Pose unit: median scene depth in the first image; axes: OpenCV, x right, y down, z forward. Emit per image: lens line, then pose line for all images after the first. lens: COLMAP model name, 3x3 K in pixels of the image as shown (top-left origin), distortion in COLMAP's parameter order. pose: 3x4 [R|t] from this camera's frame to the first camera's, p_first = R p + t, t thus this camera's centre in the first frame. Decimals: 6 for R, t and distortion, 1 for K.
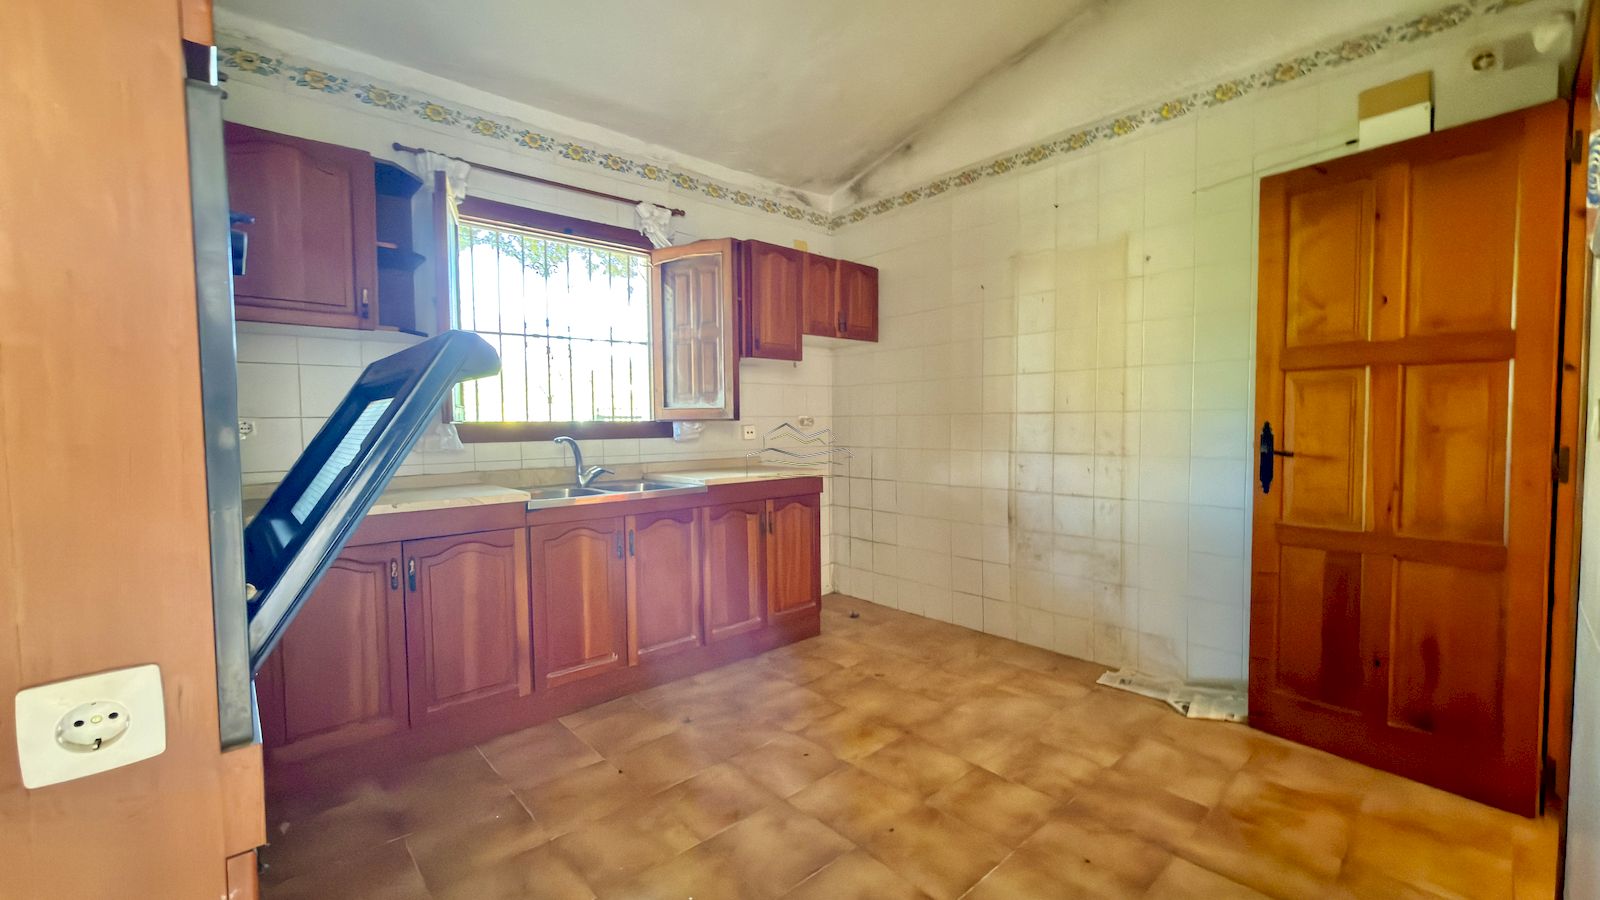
lens RADIAL K [[641.1, 0, 797.7], [0, 641.1, 451.8], [0, 0, 1]] dist [-0.000804, -0.000012]
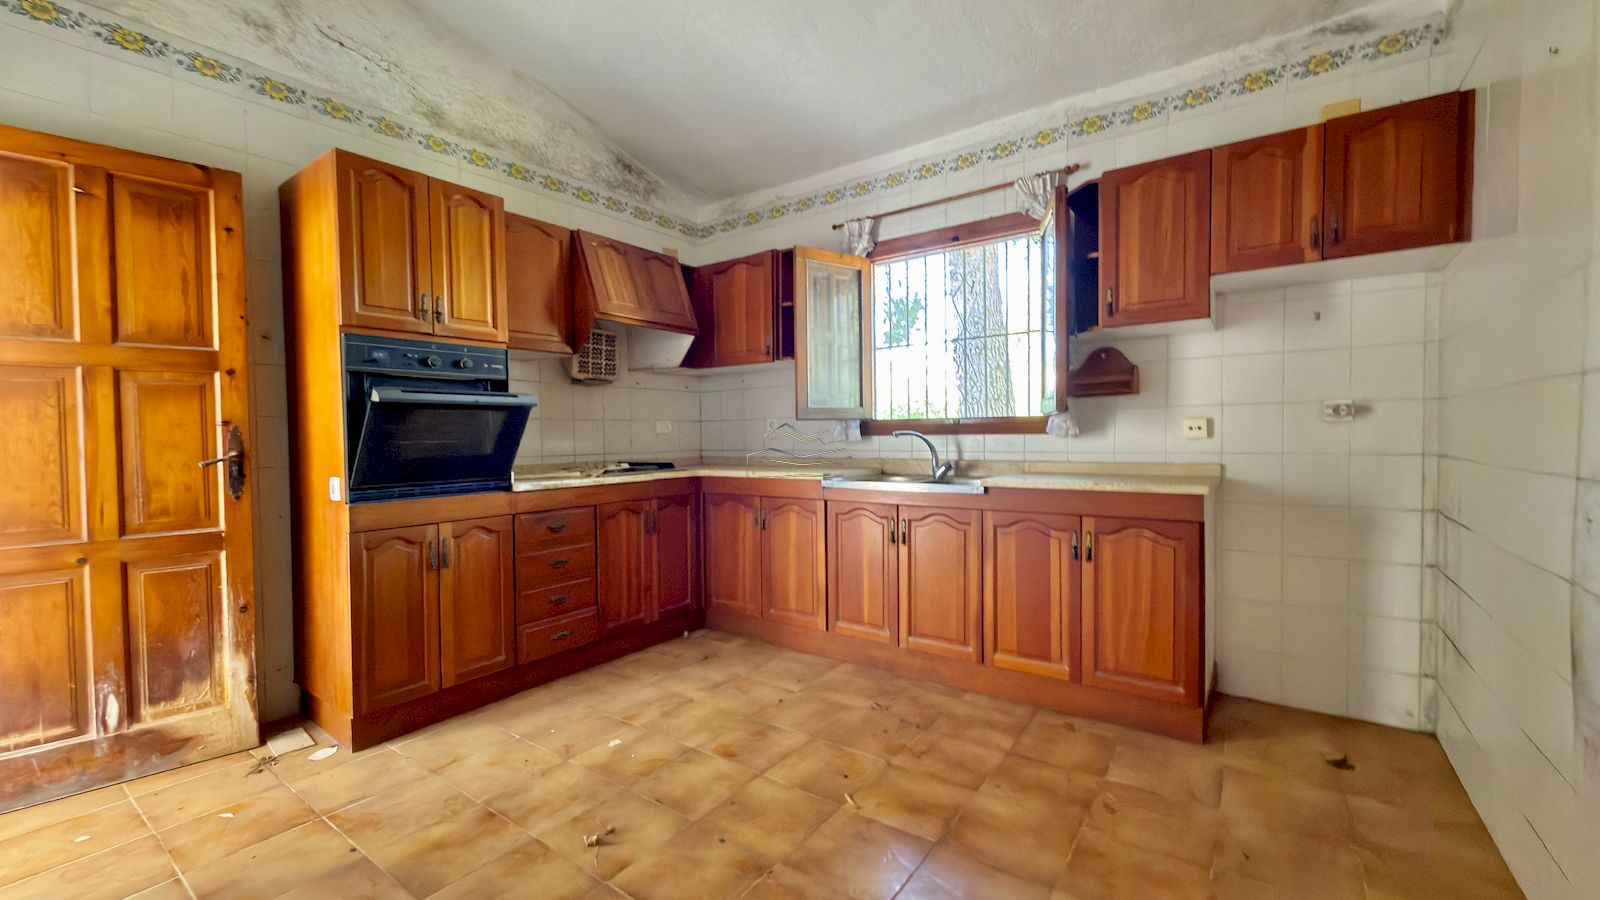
lens RADIAL K [[640.5, 0, 798.1], [0, 640.5, 452.1], [0, 0, 1]] dist [-0.001146, -0.000210]
pose [[0.206916, 0.032813, -0.977808, 0.683858], [-0.036419, 0.999003, 0.025818, -0.008548], [0.977681, 0.030268, 0.207905, 0.568293]]
